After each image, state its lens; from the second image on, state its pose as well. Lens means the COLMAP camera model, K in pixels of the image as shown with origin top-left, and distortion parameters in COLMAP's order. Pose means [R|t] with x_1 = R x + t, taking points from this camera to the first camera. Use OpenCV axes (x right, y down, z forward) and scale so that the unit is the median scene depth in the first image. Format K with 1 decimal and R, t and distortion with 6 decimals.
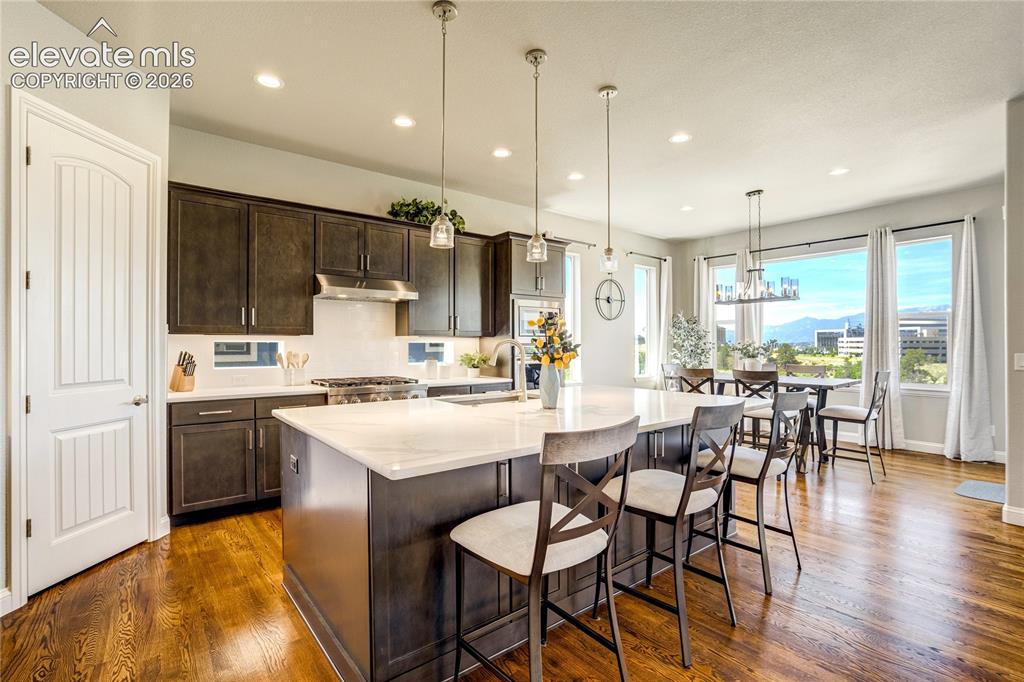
lens RADIAL K [[480.9, 0, 508.4], [0, 480.9, 342.2], [0, 0, 1]] dist [-0.017509, 0.001576]
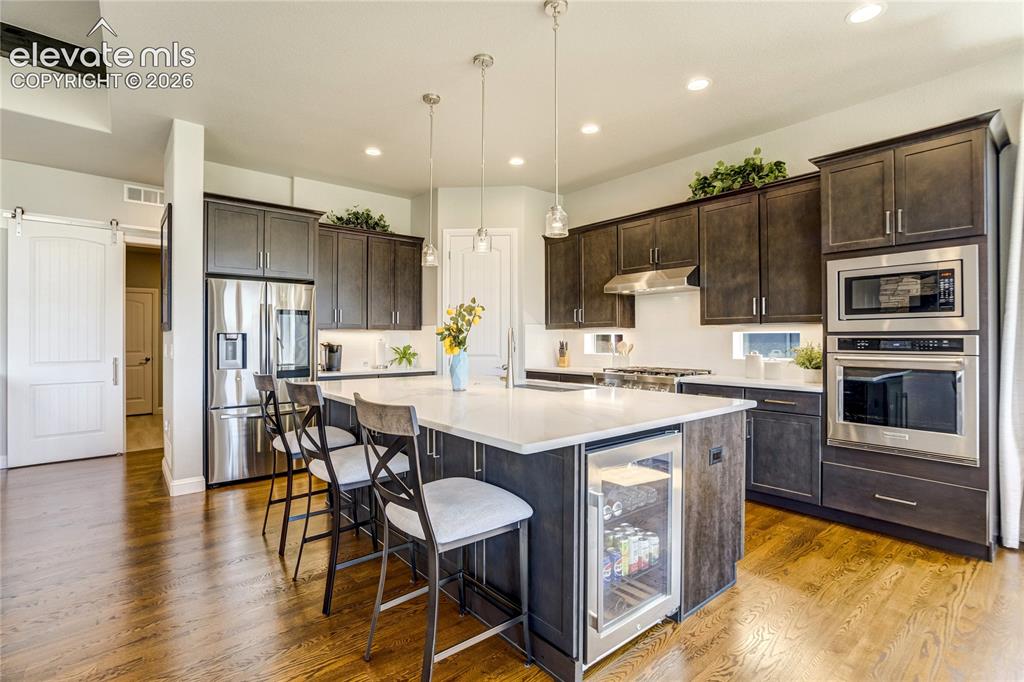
lens RADIAL K [[480.9, 0, 509.1], [0, 480.9, 339.5], [0, 0, 1]] dist [-0.017509, 0.001576]
pose [[0.020089, -0.005026, -0.999786, 0.640511], [-0.001799, 0.999986, -0.005063, 0.016905], [0.999797, 0.001900, 0.020080, 0.593349]]
